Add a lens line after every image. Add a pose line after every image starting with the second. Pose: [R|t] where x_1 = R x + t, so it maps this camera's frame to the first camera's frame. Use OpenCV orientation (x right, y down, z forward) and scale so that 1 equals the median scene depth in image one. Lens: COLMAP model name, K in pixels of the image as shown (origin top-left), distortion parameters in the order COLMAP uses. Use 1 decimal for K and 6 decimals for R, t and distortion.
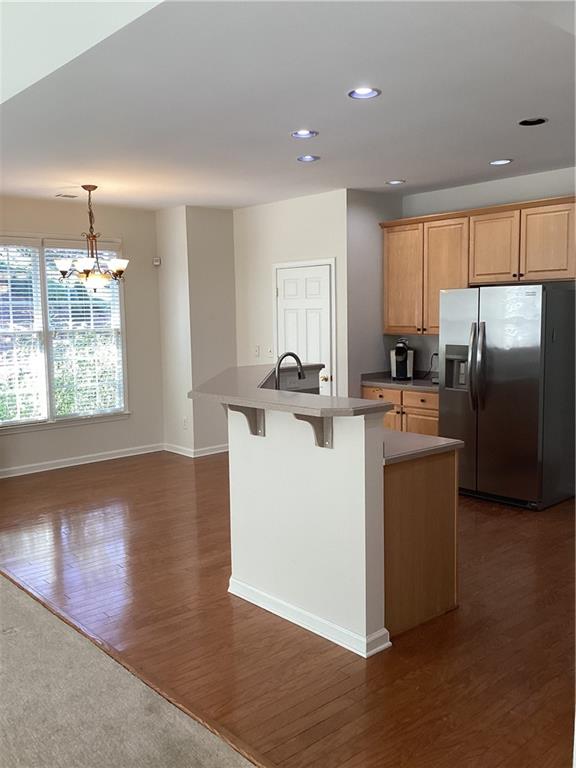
lens RADIAL K [[698.1, 0, 284.8], [0, 698.1, 384.4], [0, 0, 1]] dist [0.038898, 0.000000]
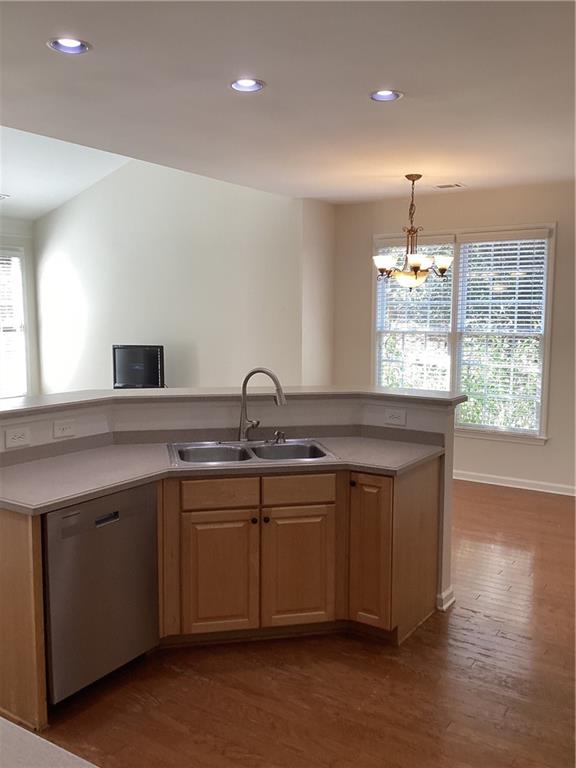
lens RADIAL K [[698.1, 0, 295.5], [0, 698.1, 378.6], [0, 0, 1]] dist [0.038898, 0.000000]
pose [[0.281382, 0.118662, -0.952231, 0.556032], [-0.119647, 0.988920, 0.087878, -0.078637], [0.952108, 0.089205, 0.292461, 0.582465]]
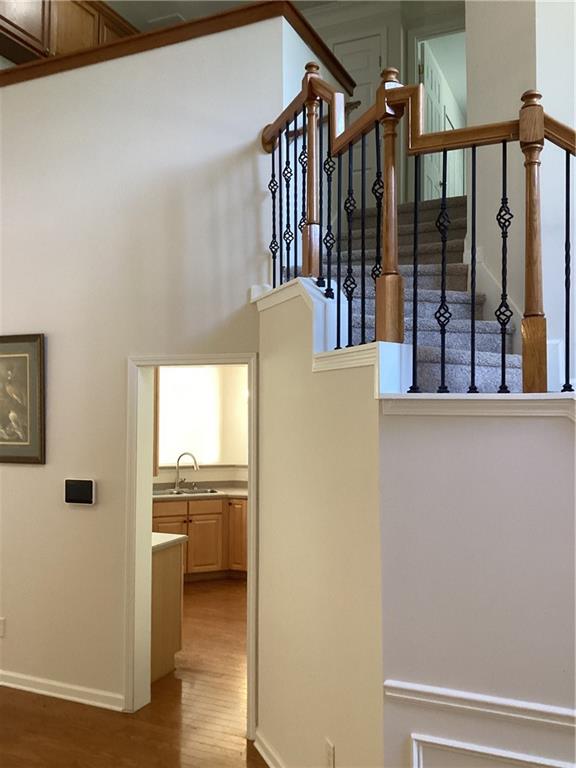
lens RADIAL K [[698.1, 0, 291.2], [0, 698.1, 387.5], [0, 0, 1]] dist [0.038898, 0.000000]
pose [[0.413306, -0.011816, -0.910515, 1.188891], [-0.112682, 0.991567, -0.064017, -0.088211], [0.903593, 0.129057, 0.408490, 0.373532]]
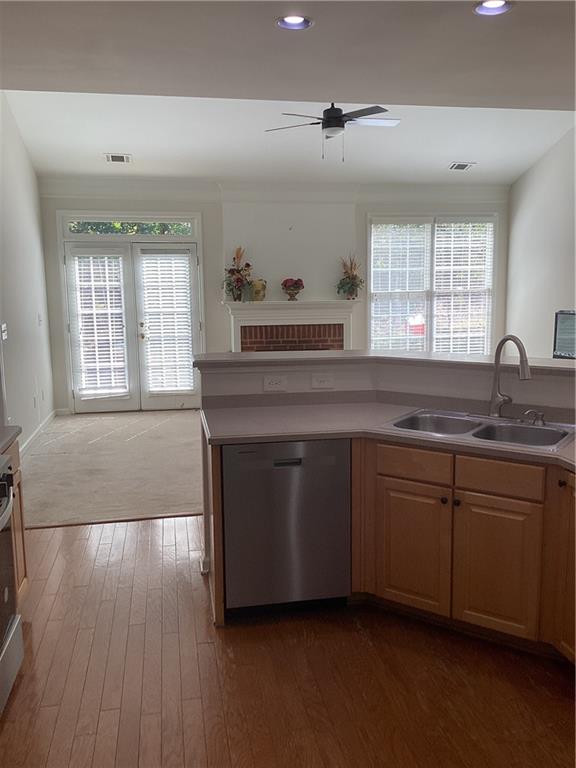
lens RADIAL K [[698.1, 0, 296.5], [0, 698.1, 384.8], [0, 0, 1]] dist [0.038898, 0.000000]
pose [[-0.510872, 0.157795, -0.845050, 0.504166], [-0.075326, 0.971011, 0.226854, -0.101481], [0.856350, 0.179548, -0.484177, 0.848946]]
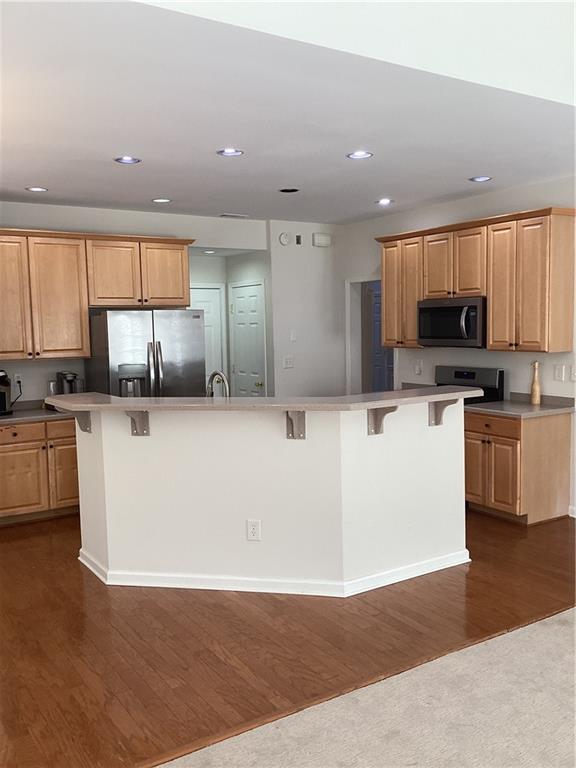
lens RADIAL K [[698.1, 0, 292.8], [0, 698.1, 383.9], [0, 0, 1]] dist [0.038898, 0.000000]
pose [[0.137564, -0.070541, 0.987978, -0.671290], [0.122238, 0.991045, 0.053740, -0.048581], [-0.982921, 0.113376, 0.144954, 0.553780]]
